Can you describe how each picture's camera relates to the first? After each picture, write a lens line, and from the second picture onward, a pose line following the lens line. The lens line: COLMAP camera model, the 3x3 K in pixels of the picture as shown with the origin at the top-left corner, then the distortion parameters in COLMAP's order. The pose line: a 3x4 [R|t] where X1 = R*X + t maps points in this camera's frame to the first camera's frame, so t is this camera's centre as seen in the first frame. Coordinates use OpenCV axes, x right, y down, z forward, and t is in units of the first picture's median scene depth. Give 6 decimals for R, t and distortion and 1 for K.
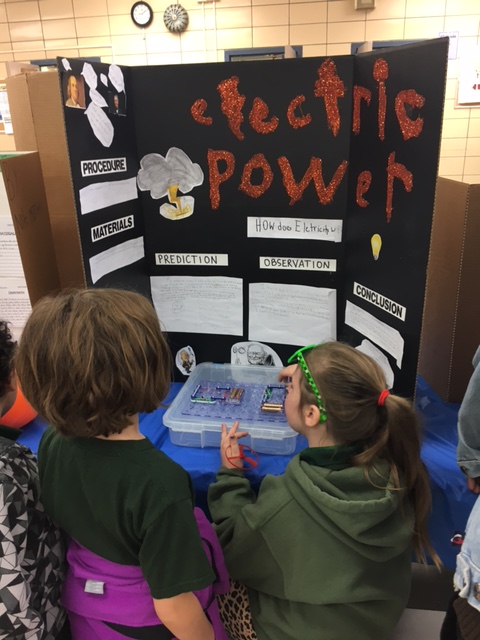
lens RADIAL K [[531.5, 0, 240.0], [0, 531.5, 320.0], [0, 0, 1]] dist [0.015018, -0.044135]
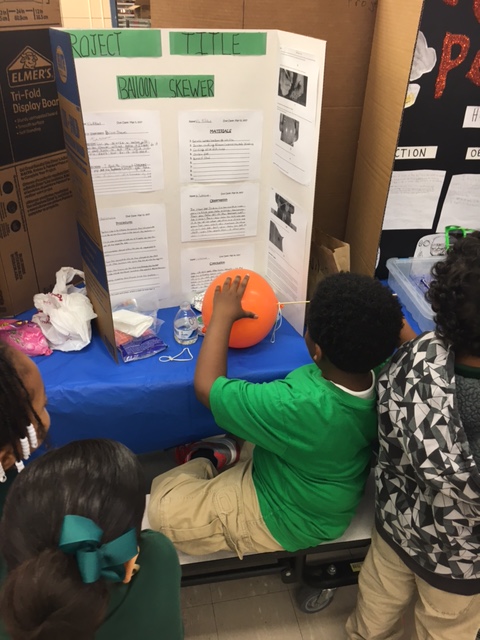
lens RADIAL K [[531.5, 0, 240.0], [0, 531.5, 320.0], [0, 0, 1]] dist [0.015018, -0.044135]
pose [[0.955419, -0.126980, 0.266553, -0.672552], [0.070984, 0.975103, 0.210085, -0.042185], [-0.286594, -0.181799, 0.940645, 0.115572]]
